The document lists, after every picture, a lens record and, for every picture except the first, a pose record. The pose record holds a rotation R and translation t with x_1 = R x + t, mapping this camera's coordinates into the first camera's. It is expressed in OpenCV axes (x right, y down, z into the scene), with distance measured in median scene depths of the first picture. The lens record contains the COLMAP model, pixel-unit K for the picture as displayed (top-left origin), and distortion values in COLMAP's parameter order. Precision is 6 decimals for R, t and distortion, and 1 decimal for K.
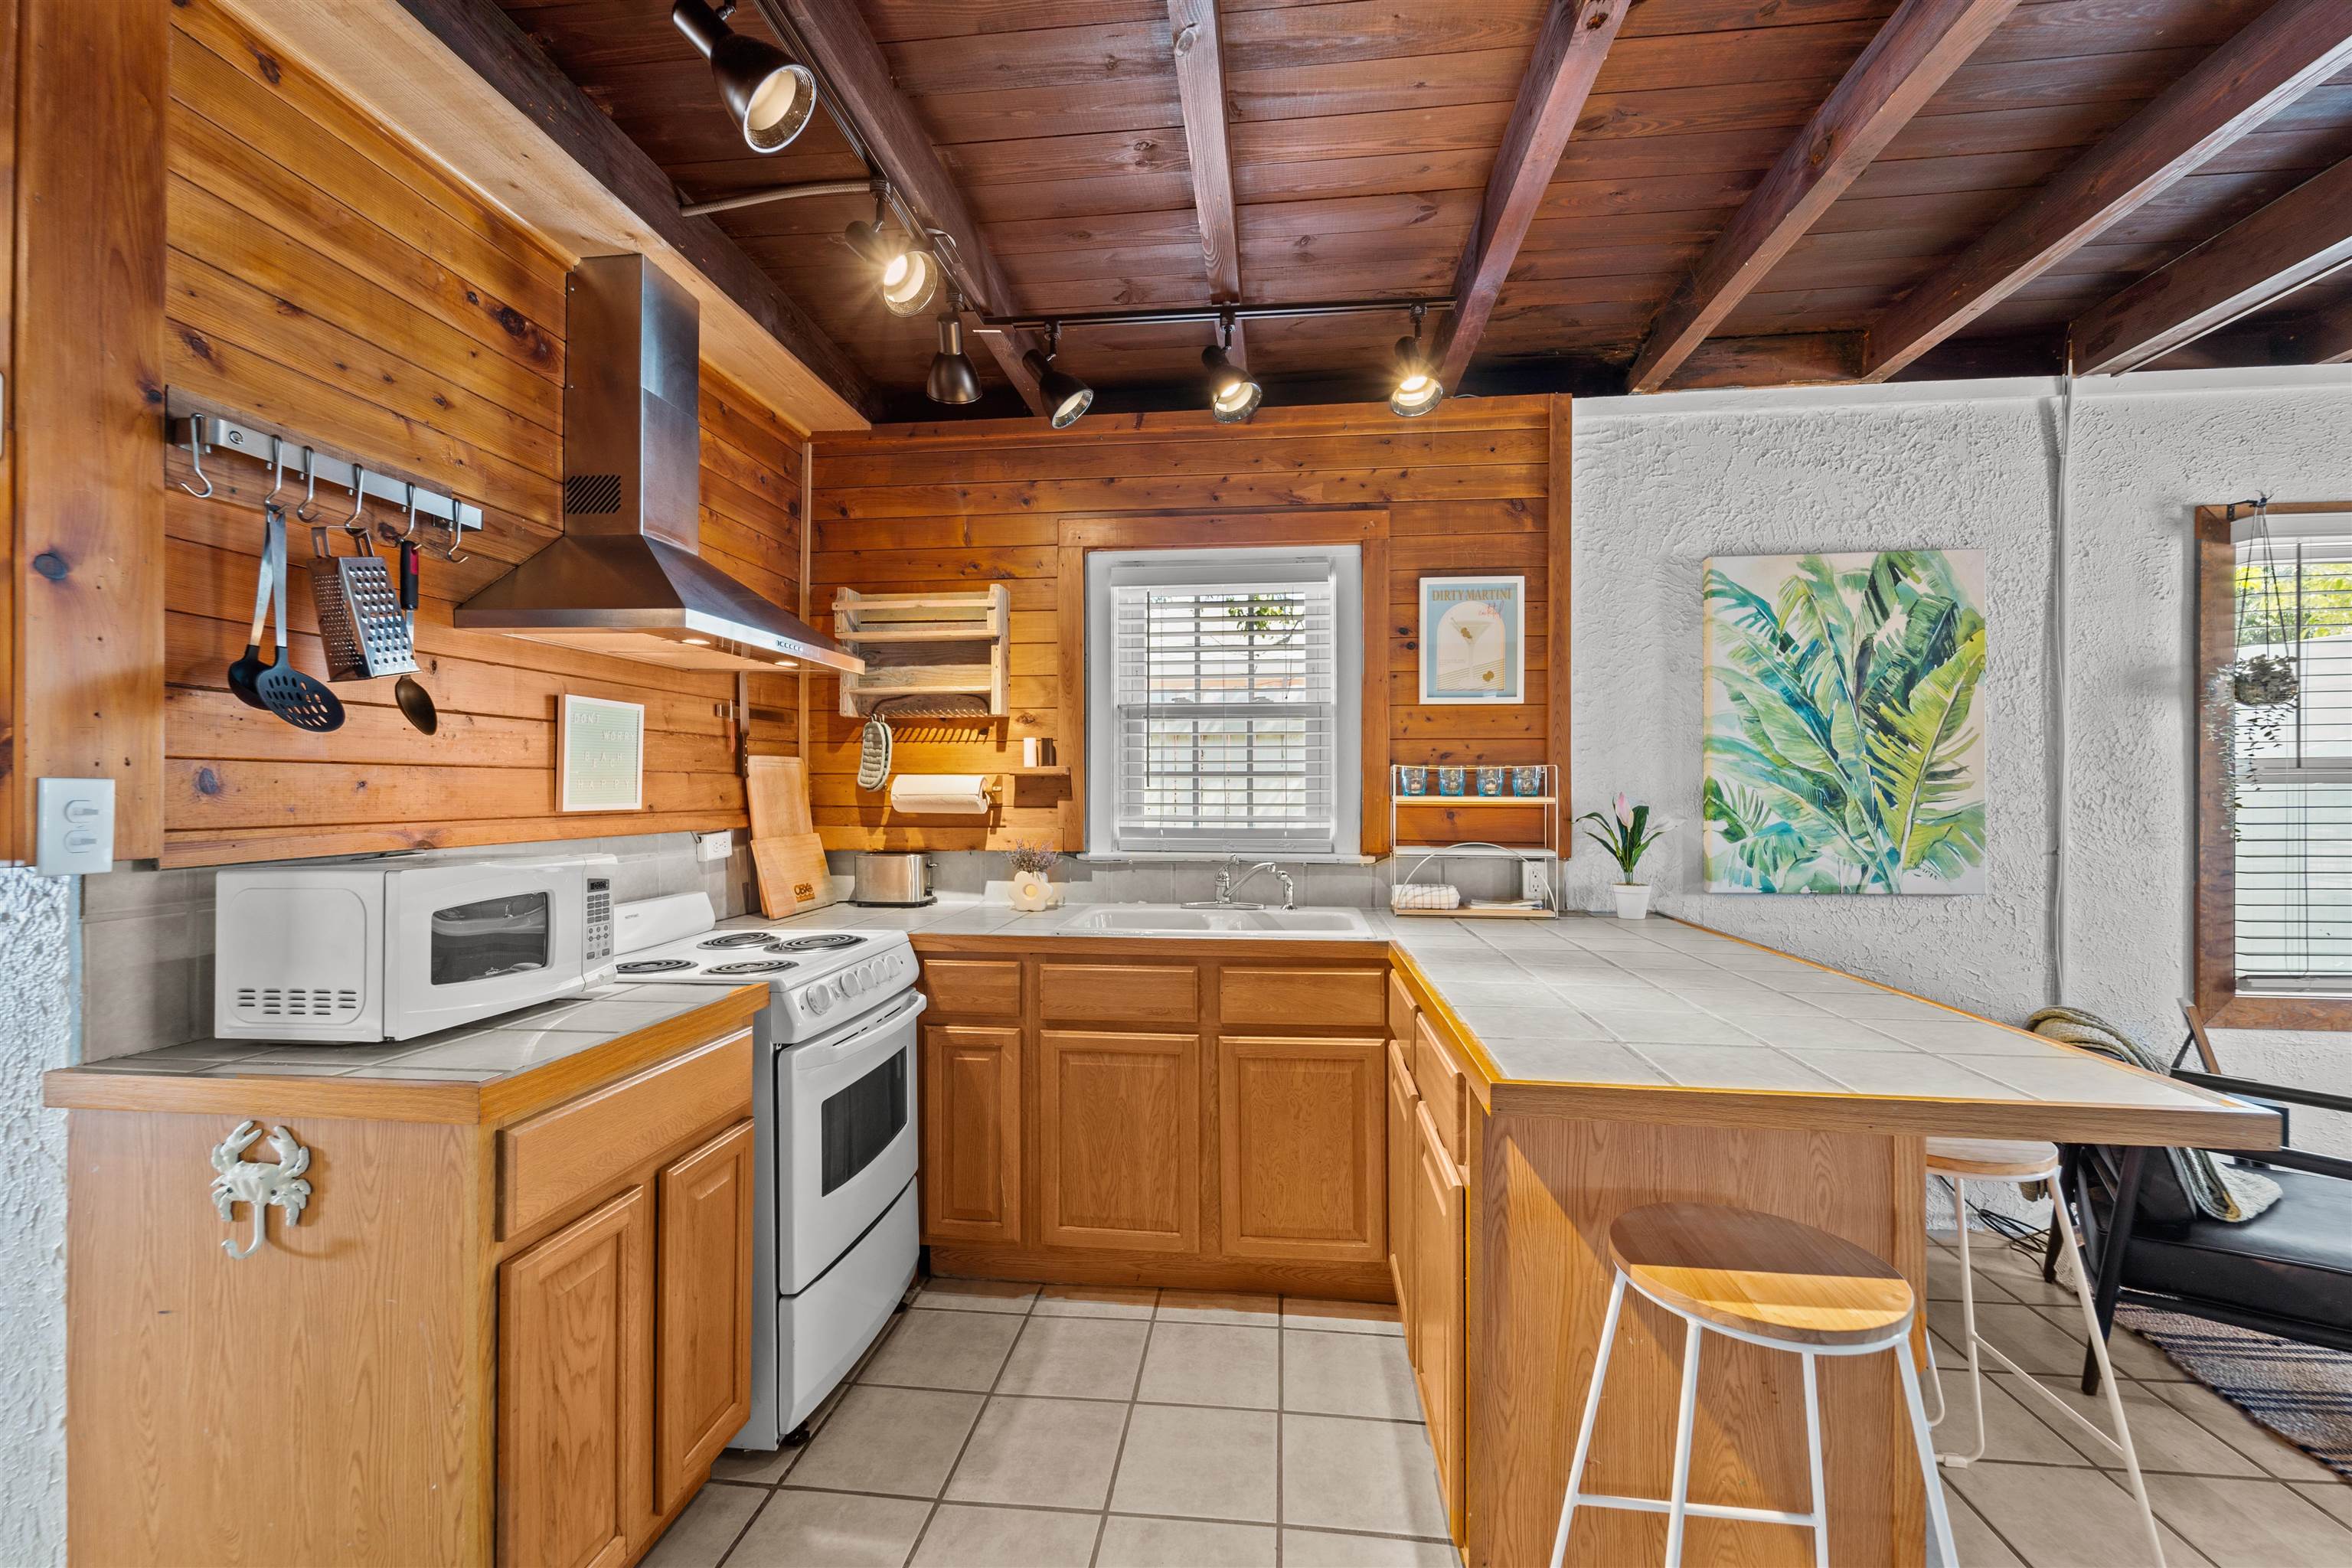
lens RADIAL K [[950.3, 0, 1176.8], [0, 950.3, 785.1], [0, 0, 1]] dist [0.005395, -0.003522]
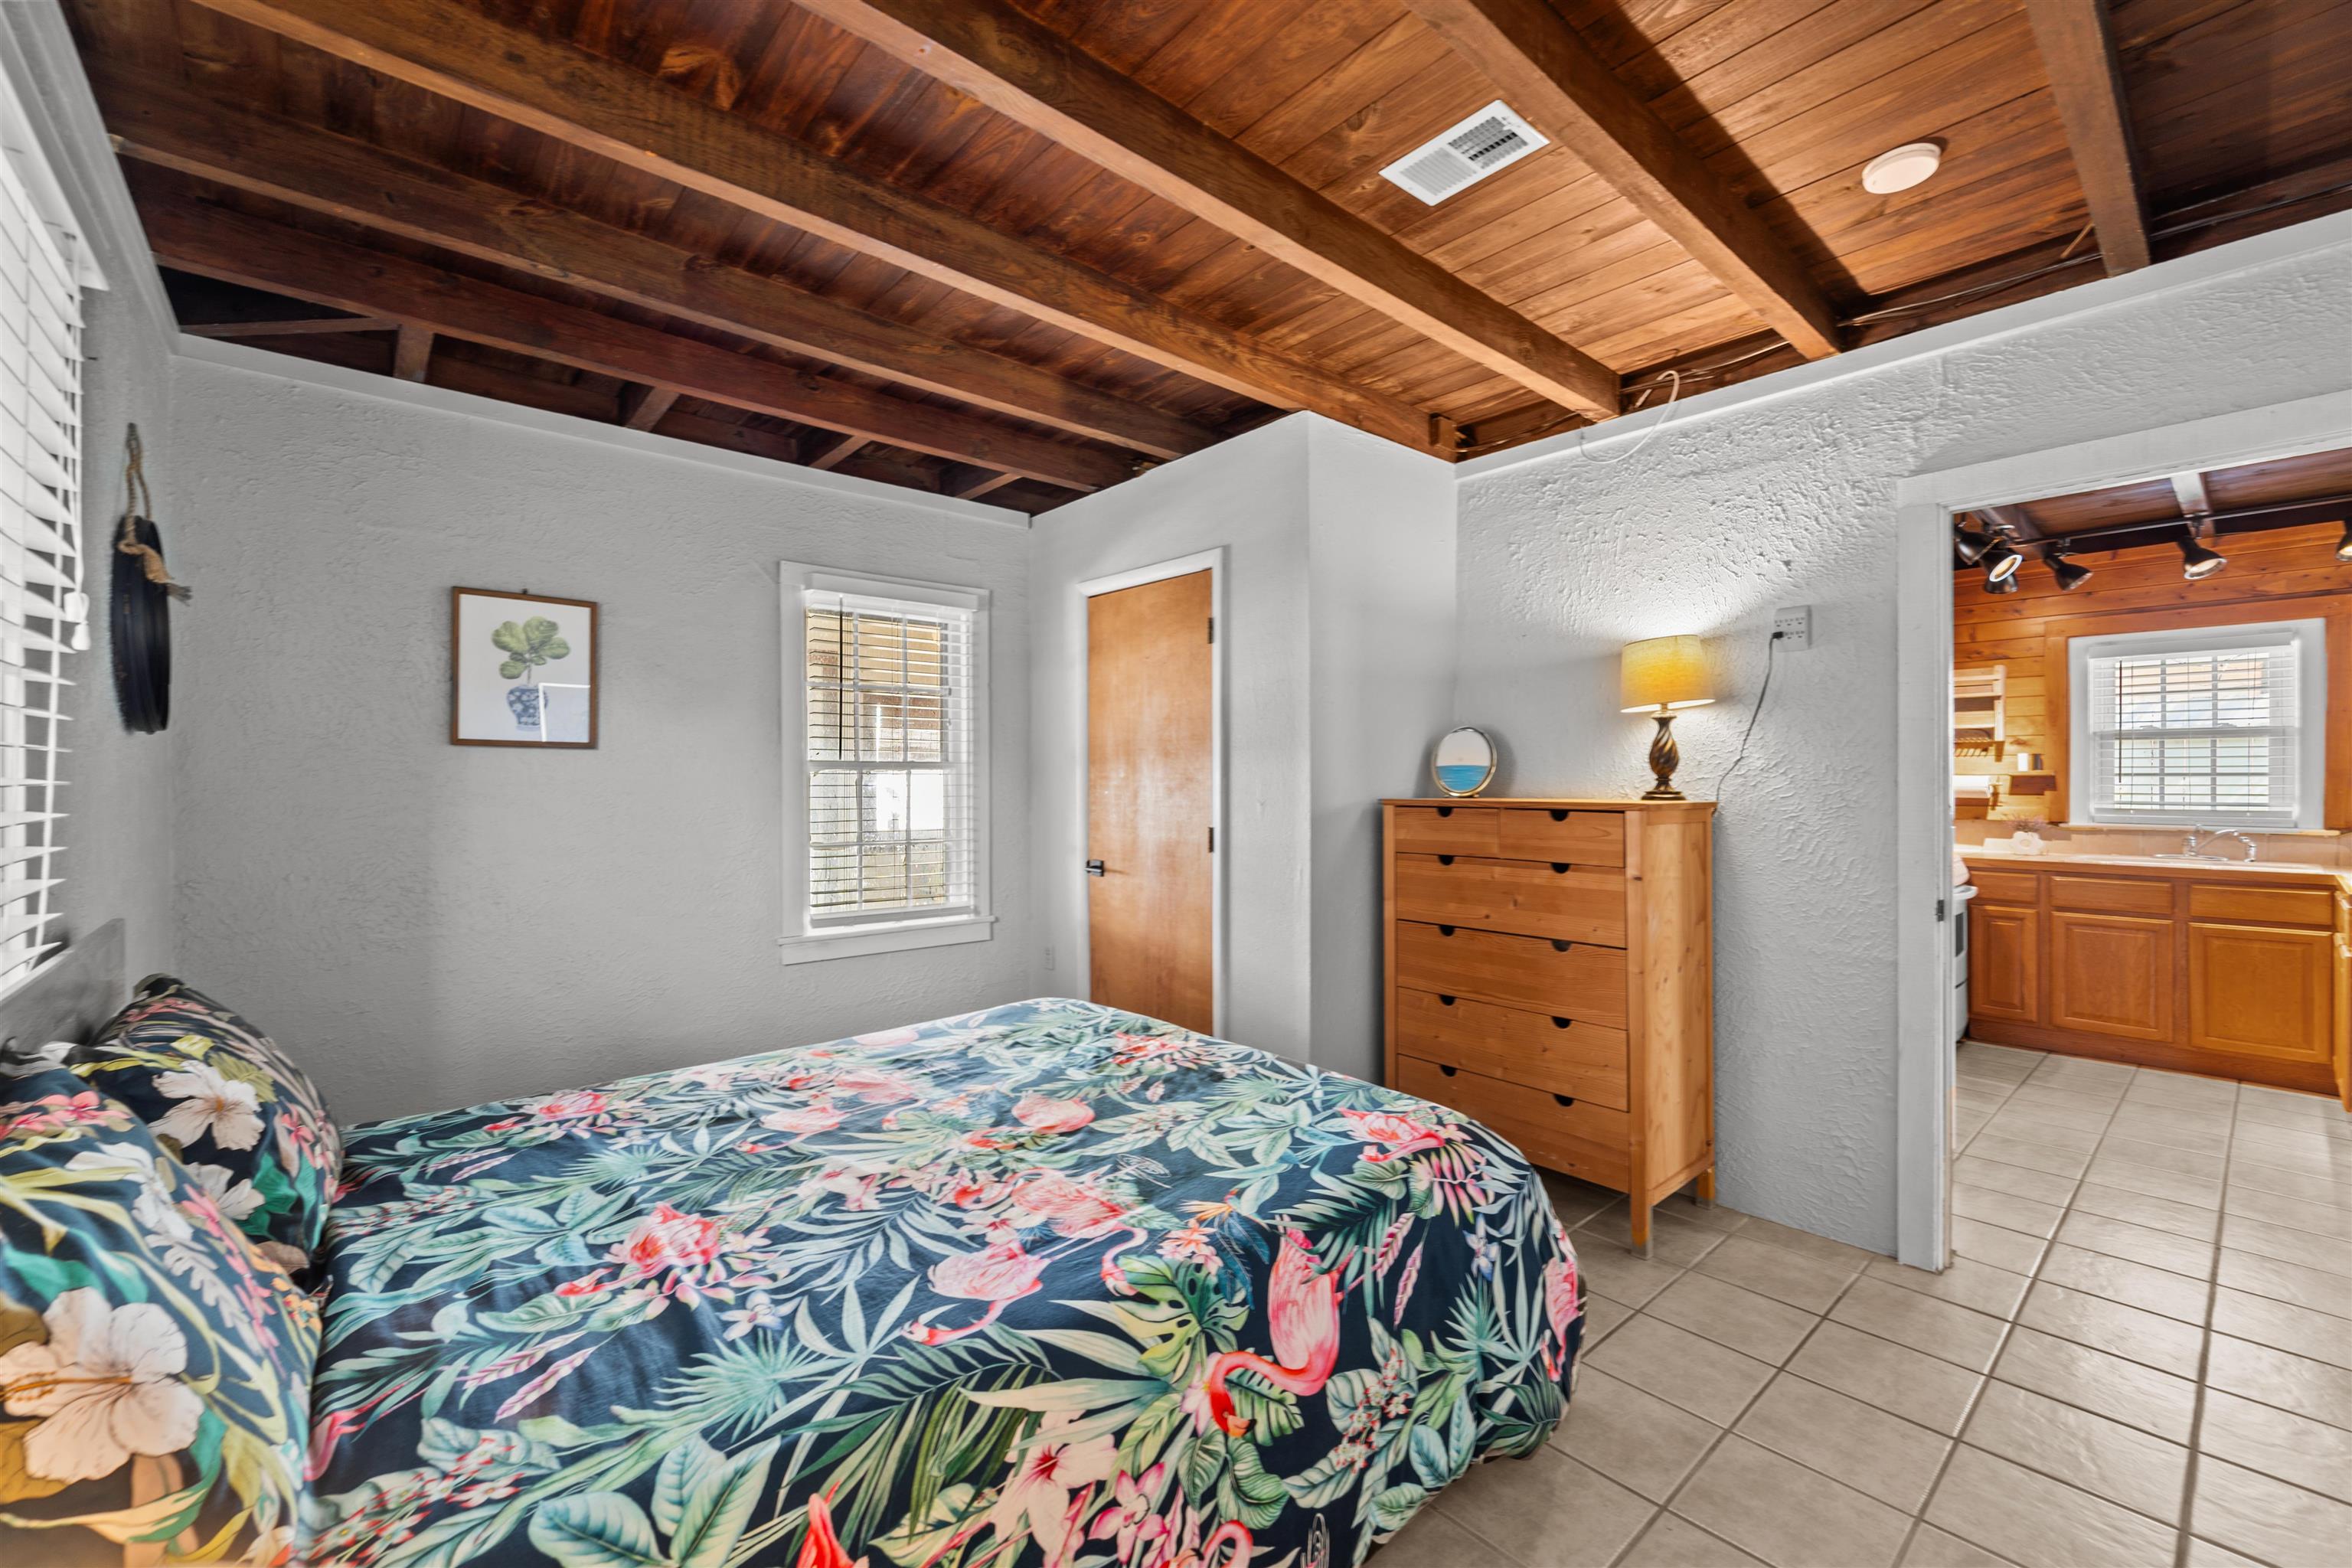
lens RADIAL K [[950.3, 0, 1180.4], [0, 950.3, 783.8], [0, 0, 1]] dist [0.005395, -0.003522]
pose [[0.735634, 0.003176, -0.677372, -0.118099], [-0.001000, 0.999993, 0.003603, -0.000685], [0.677379, -0.001974, 0.735632, -1.350818]]
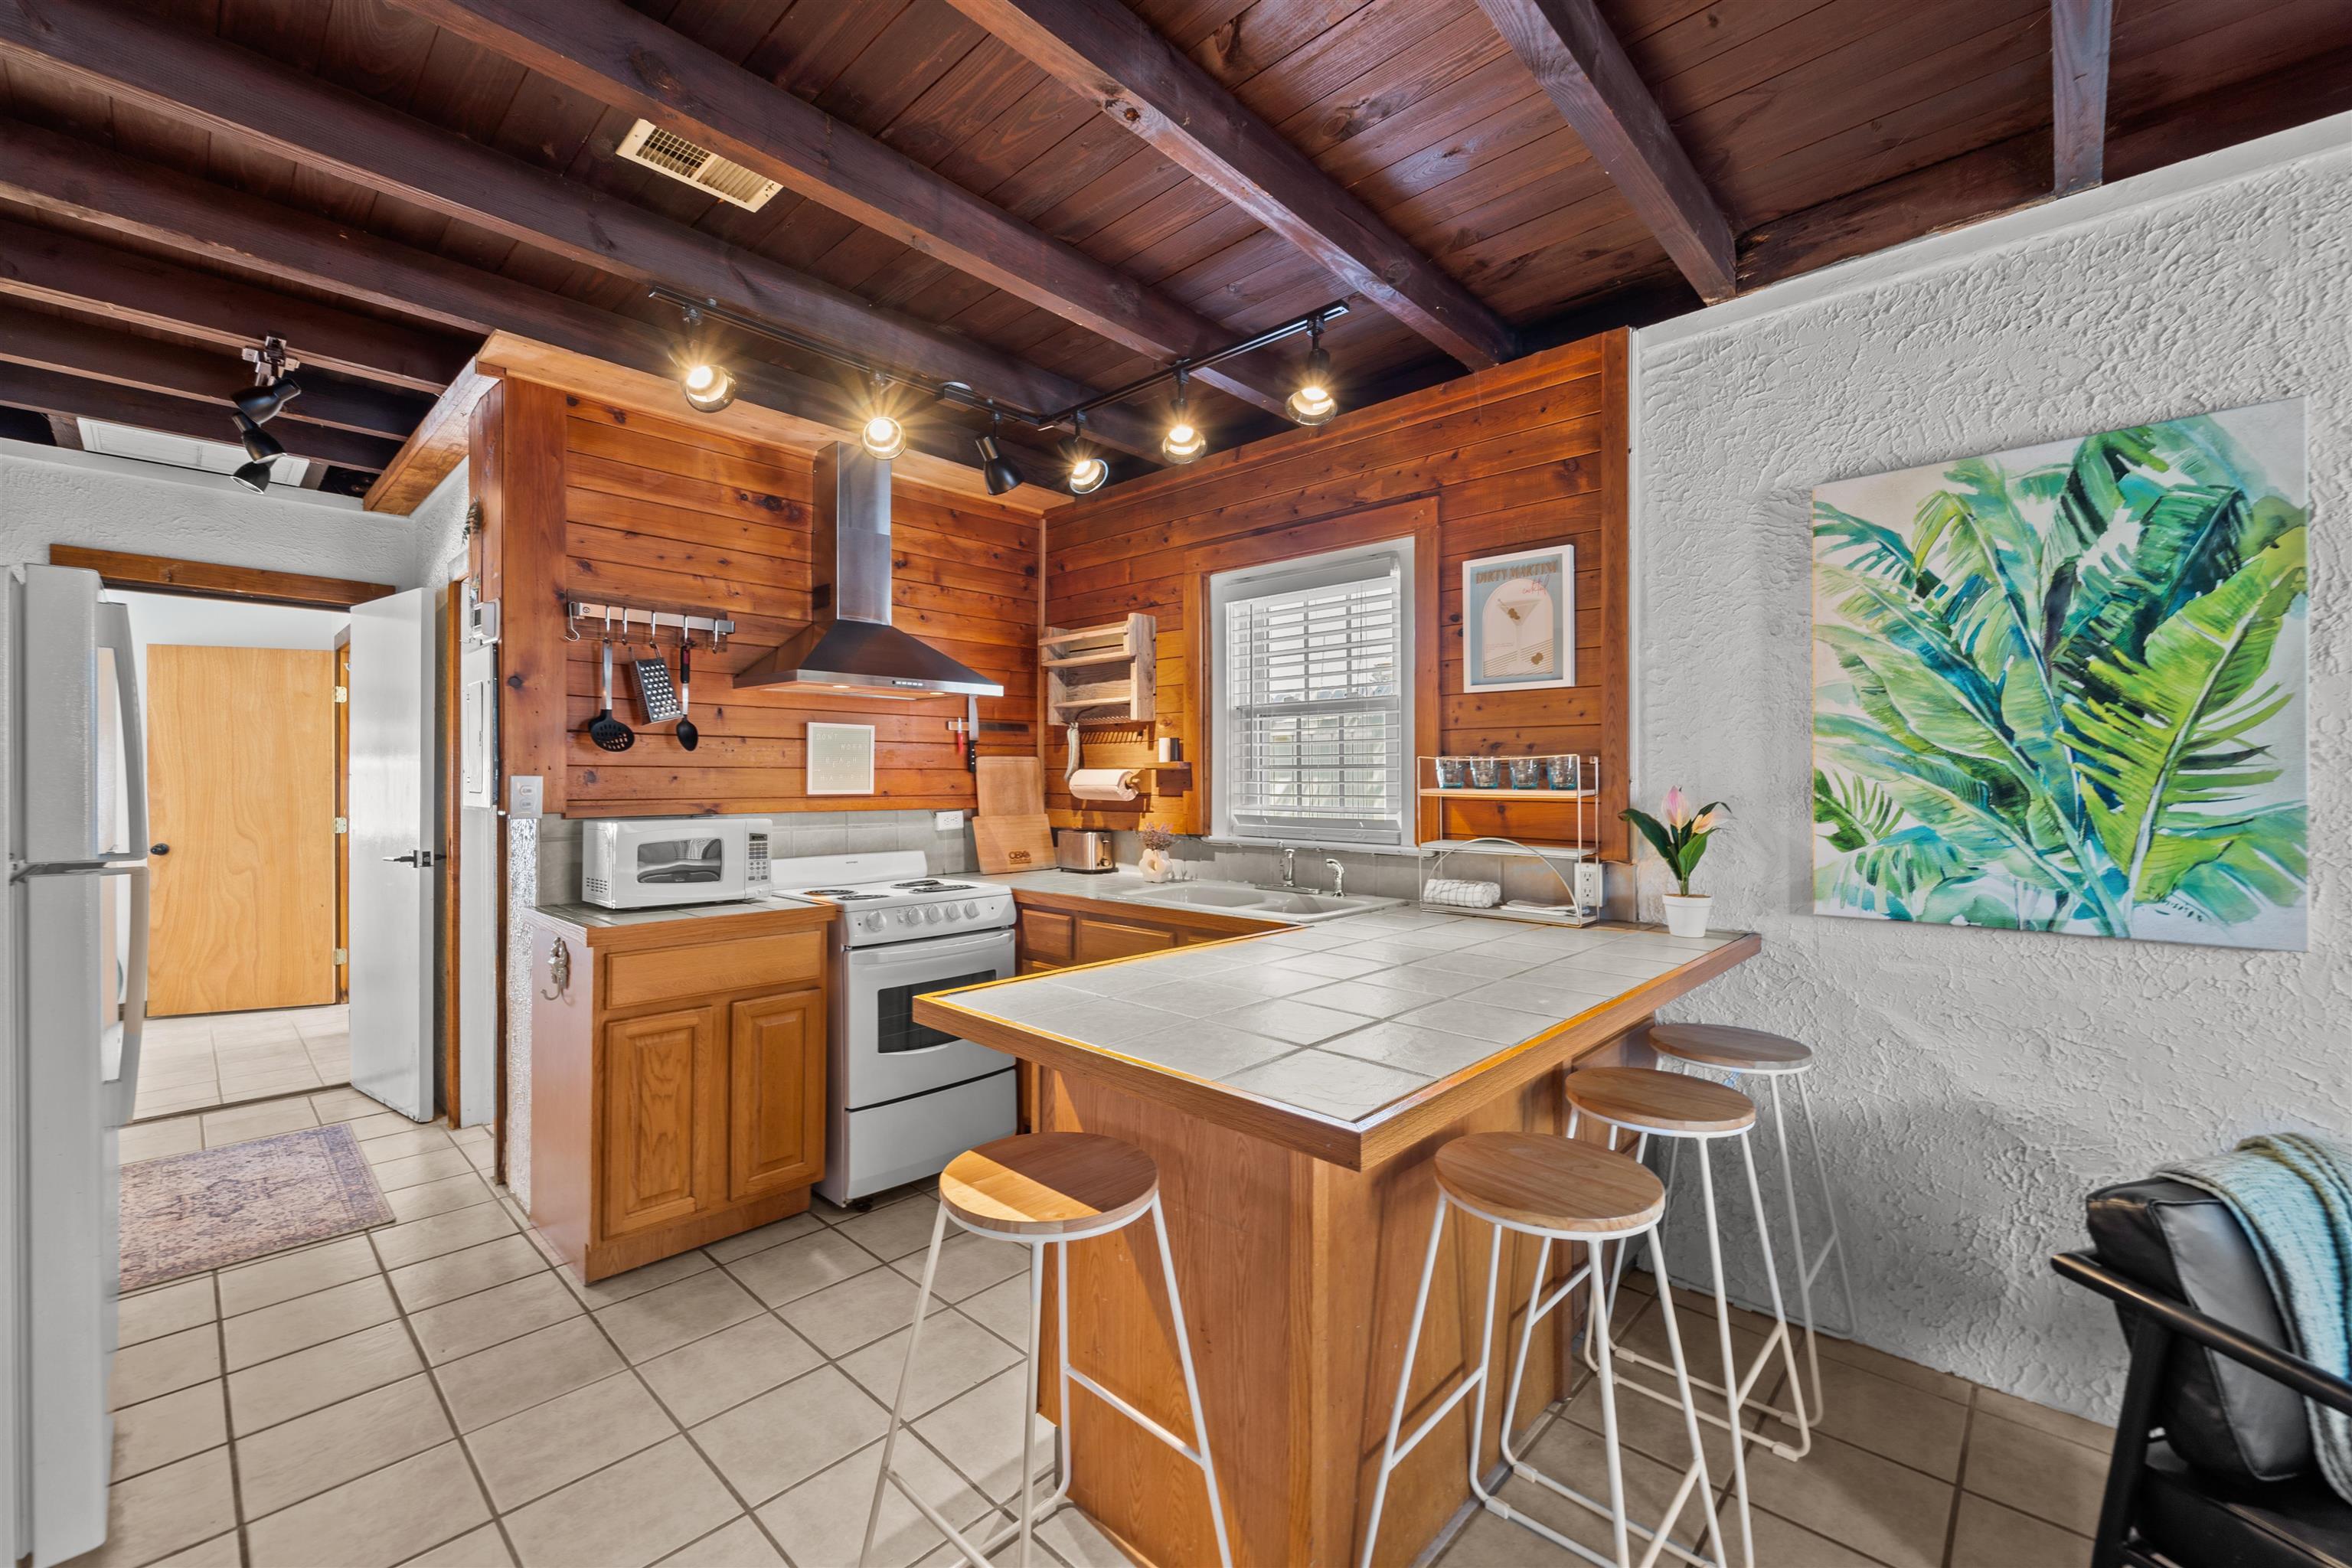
lens RADIAL K [[950.3, 0, 1172.1], [0, 950.3, 776.7], [0, 0, 1]] dist [0.005395, -0.003522]
pose [[0.798937, -0.001539, -0.601413, 0.616390], [0.001311, 0.999999, -0.000817, -0.000284], [0.601413, -0.000136, 0.798938, 0.057109]]
